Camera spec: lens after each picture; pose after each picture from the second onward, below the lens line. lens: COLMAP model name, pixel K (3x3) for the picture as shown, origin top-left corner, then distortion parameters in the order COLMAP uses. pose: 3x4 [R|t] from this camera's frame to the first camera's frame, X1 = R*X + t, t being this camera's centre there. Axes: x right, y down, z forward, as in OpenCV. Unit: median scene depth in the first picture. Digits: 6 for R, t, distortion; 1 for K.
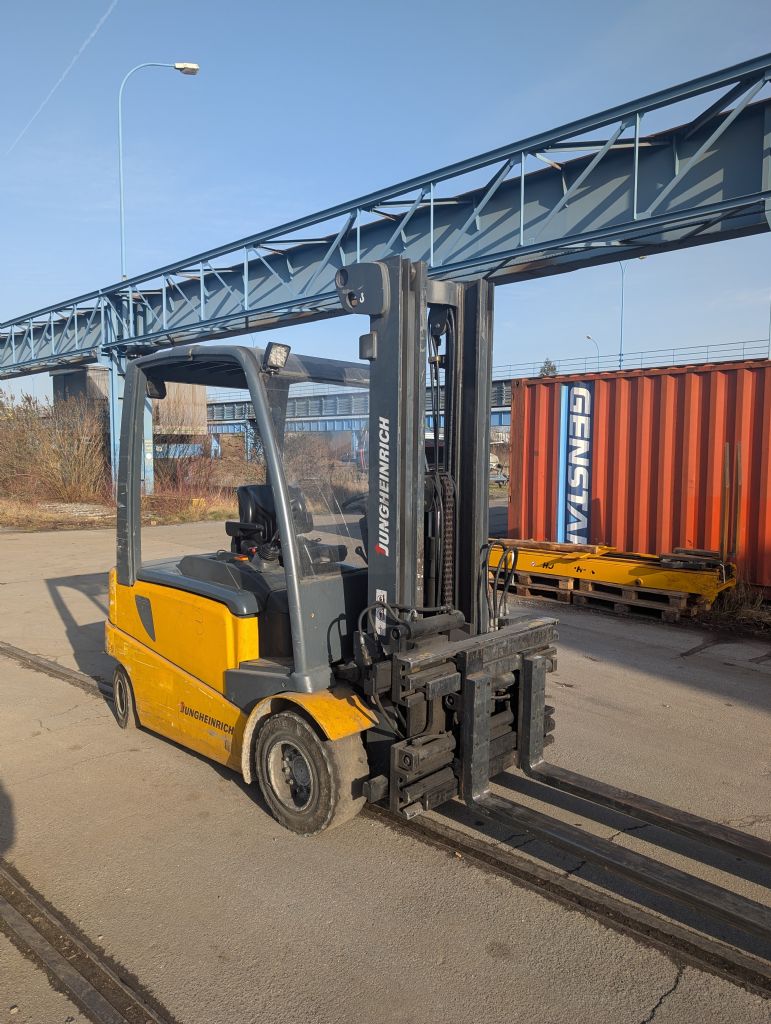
lens RADIAL K [[722.6, 0, 385.5], [0, 722.6, 512.0], [0, 0, 1]] dist [0.007842, -0.001821]
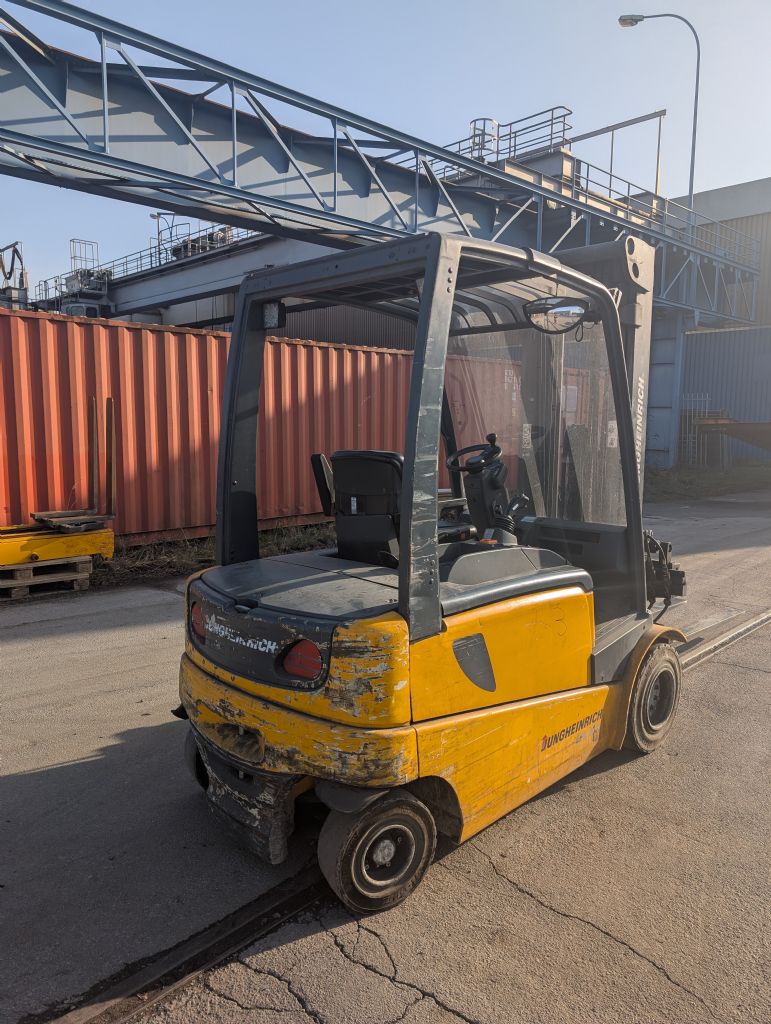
lens RADIAL K [[728.0, 0, 385.3], [0, 728.0, 486.6], [0, 0, 1]] dist [0.030787, 0.000191]
pose [[0.048907, -0.105589, 0.993206, -0.940238], [0.071124, 0.992240, 0.101984, -0.088653], [-0.996268, 0.065654, 0.056037, 0.995774]]
